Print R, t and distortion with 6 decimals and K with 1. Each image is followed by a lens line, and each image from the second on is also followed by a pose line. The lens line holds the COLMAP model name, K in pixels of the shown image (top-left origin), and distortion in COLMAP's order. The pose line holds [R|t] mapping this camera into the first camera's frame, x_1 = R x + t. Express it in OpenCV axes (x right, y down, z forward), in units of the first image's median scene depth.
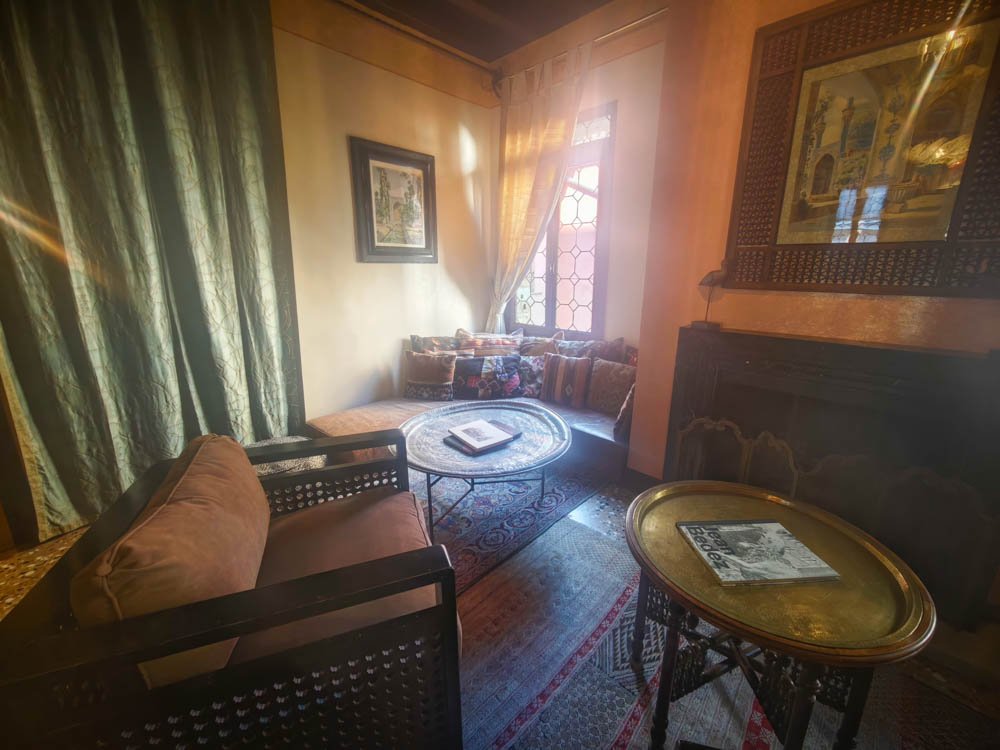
lens RADIAL K [[421.3, 0, 500.0], [0, 421.3, 375.0], [0, 0, 1]] dist [0.001392, -0.005207]
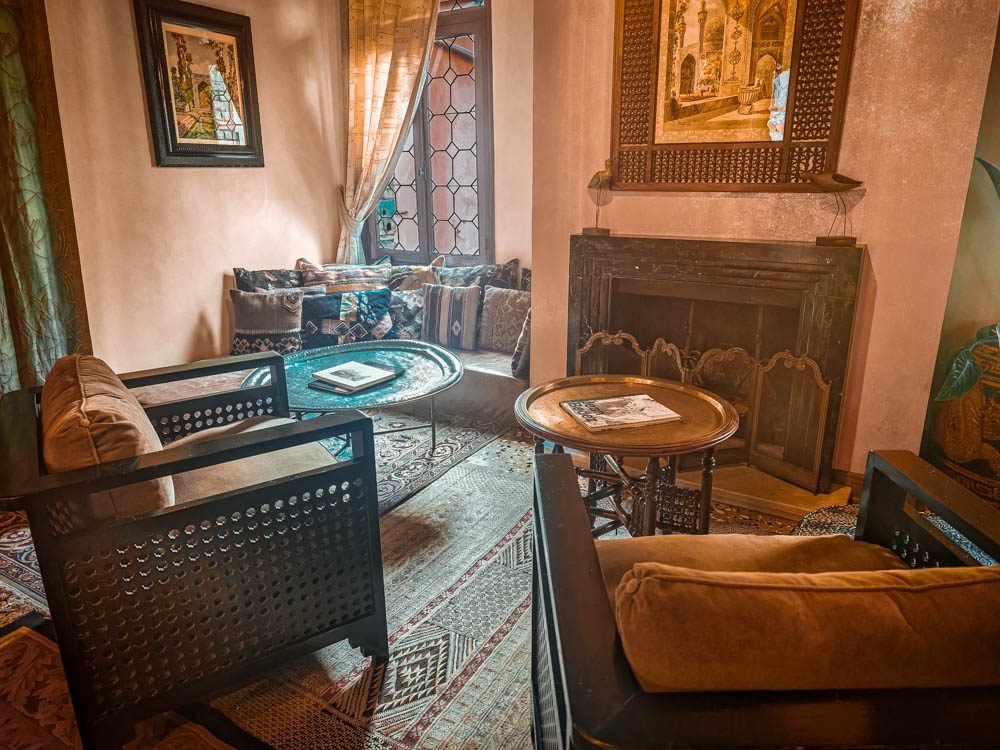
lens RADIAL K [[687.1, 0, 500.0], [0, 687.1, 375.0], [0, 0, 1]] dist [0.001731, -0.005638]
pose [[0.972680, -0.075119, 0.219659, -0.055864], [0.067185, 0.996797, 0.043379, 0.087769], [-0.222214, -0.027436, 0.974612, -0.326438]]
